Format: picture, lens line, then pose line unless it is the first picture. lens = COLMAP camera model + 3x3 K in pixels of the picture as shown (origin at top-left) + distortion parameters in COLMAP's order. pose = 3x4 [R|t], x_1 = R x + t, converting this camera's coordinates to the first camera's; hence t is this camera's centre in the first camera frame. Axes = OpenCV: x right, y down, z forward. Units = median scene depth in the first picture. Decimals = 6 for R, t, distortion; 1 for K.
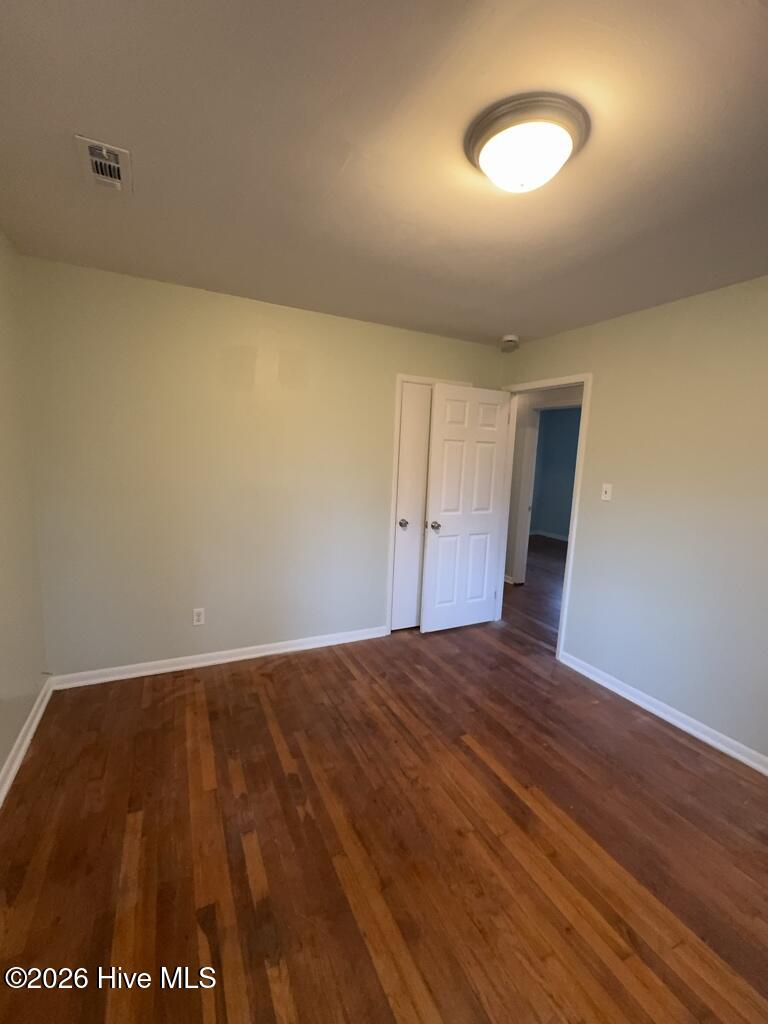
lens RADIAL K [[435.7, 0, 384.0], [0, 435.7, 512.0], [0, 0, 1]] dist [-0.000256, -0.000129]
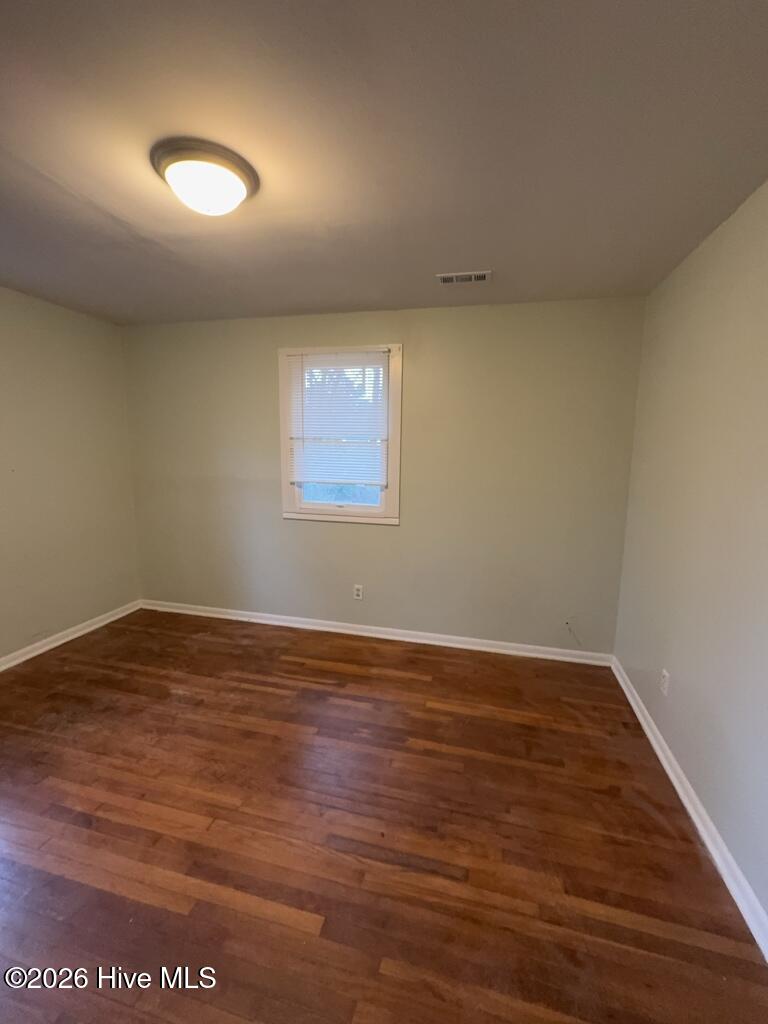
lens RADIAL K [[435.7, 0, 384.0], [0, 435.7, 512.0], [0, 0, 1]] dist [-0.000256, -0.000129]
pose [[-0.651487, 0.061157, -0.756191, 0.575567], [-0.146570, 0.967821, 0.204549, -0.162914], [0.744367, 0.244096, -0.621559, 1.387215]]
